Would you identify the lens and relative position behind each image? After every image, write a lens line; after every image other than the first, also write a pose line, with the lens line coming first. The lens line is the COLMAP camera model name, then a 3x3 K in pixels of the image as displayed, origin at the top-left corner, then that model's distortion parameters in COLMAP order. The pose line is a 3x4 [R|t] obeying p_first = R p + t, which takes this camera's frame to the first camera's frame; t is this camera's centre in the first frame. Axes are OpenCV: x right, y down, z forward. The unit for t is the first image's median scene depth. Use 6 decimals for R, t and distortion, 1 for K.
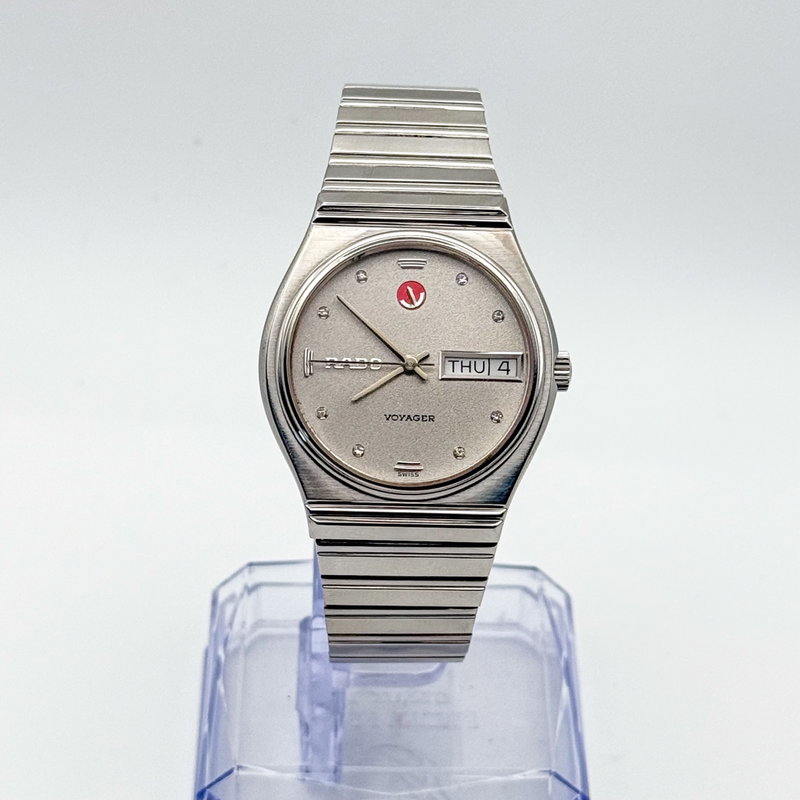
lens RADIAL K [[2754.1, 0, 400.0], [0, 2754.1, 400.0], [0, 0, 1]] dist [-0.021590, -1.313846]
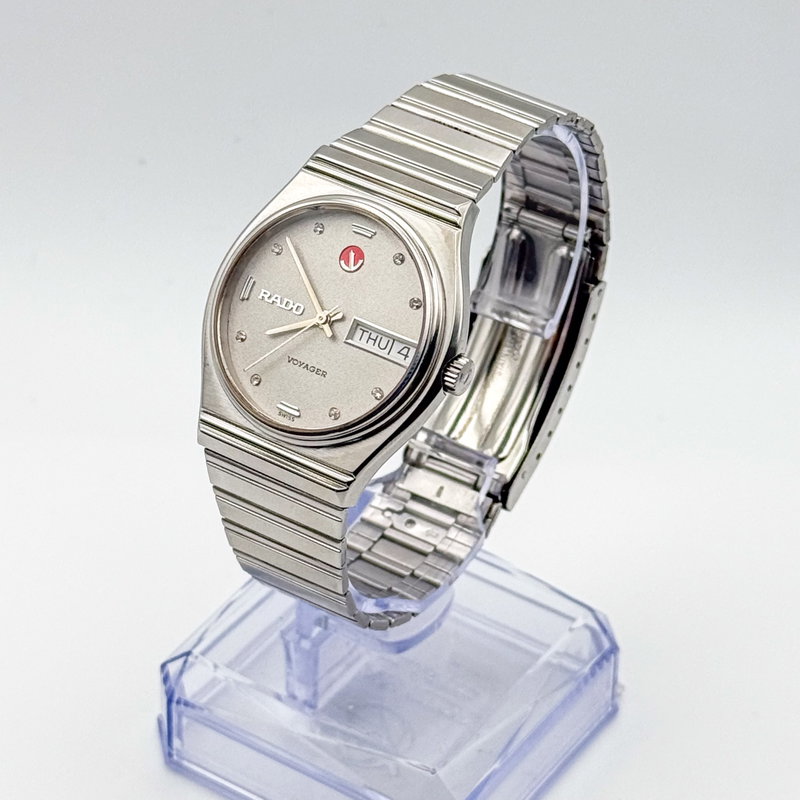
lens RADIAL K [[2754.1, 0, 400.0], [0, 2754.1, 400.0], [0, 0, 1]] dist [-0.021590, -1.313846]
pose [[0.825150, 0.323942, -0.462807, 0.522786], [-0.338422, 0.939434, 0.054176, -0.050638], [0.452326, 0.111921, 0.884802, 0.083383]]
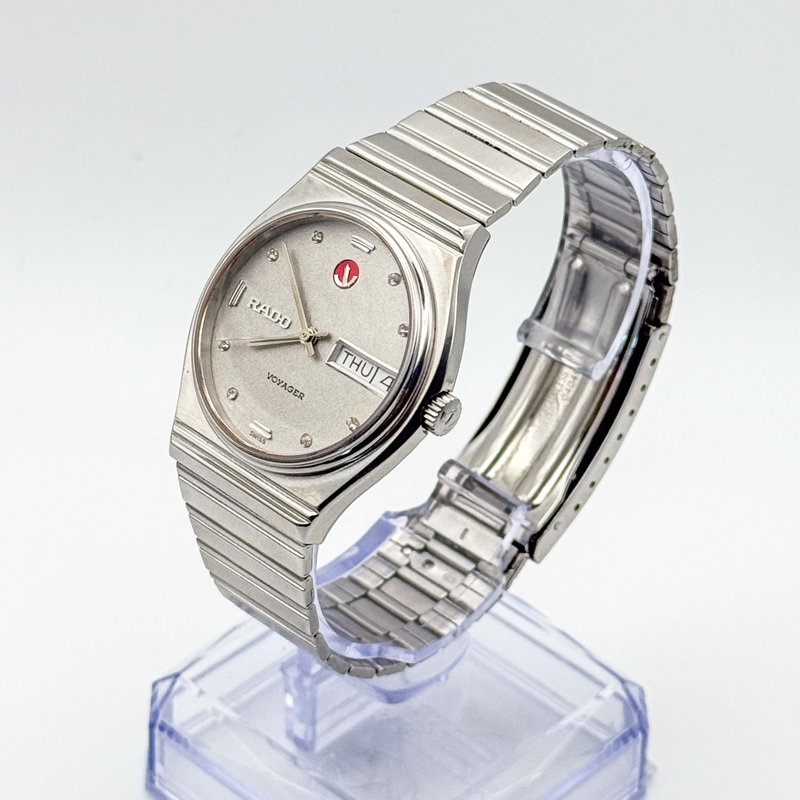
lens RADIAL K [[2754.1, 0, 400.0], [0, 2754.1, 400.0], [0, 0, 1]] dist [-0.021590, -1.313846]
pose [[0.715580, 0.410077, -0.565493, 0.577867], [-0.426462, 0.897633, 0.111286, -0.113392], [0.553241, 0.161528, 0.817211, 0.231918]]
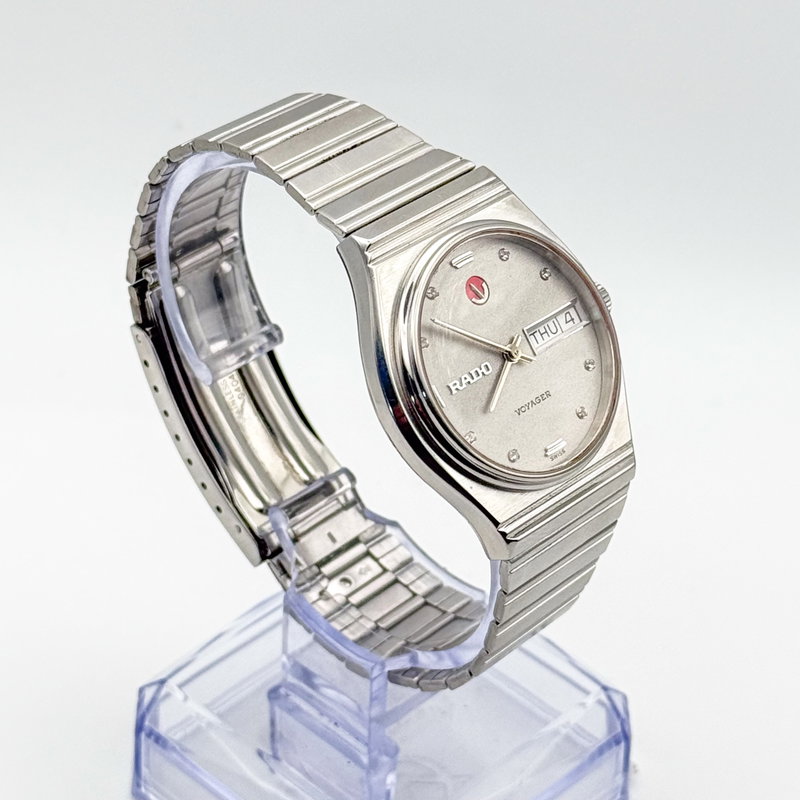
lens RADIAL K [[2754.1, 0, 400.0], [0, 2754.1, 400.0], [0, 0, 1]] dist [-0.021590, -1.313846]
pose [[0.711022, -0.430302, 0.556137, -0.571423], [0.413744, 0.895515, 0.163918, -0.173803], [-0.568563, 0.113549, 0.814765, 0.227417]]
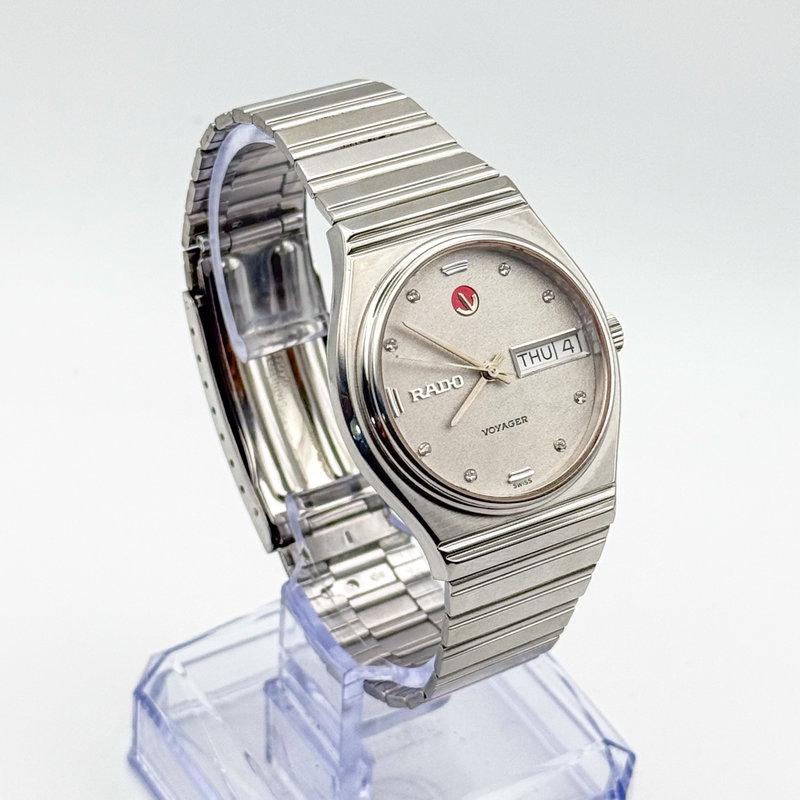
lens RADIAL K [[2754.1, 0, 400.0], [0, 2754.1, 400.0], [0, 0, 1]] dist [-0.021590, -1.313846]
pose [[0.865352, -0.296595, 0.403978, -0.402552], [0.287723, 0.954014, 0.084098, -0.090855], [-0.410344, 0.043460, 0.910895, 0.157292]]
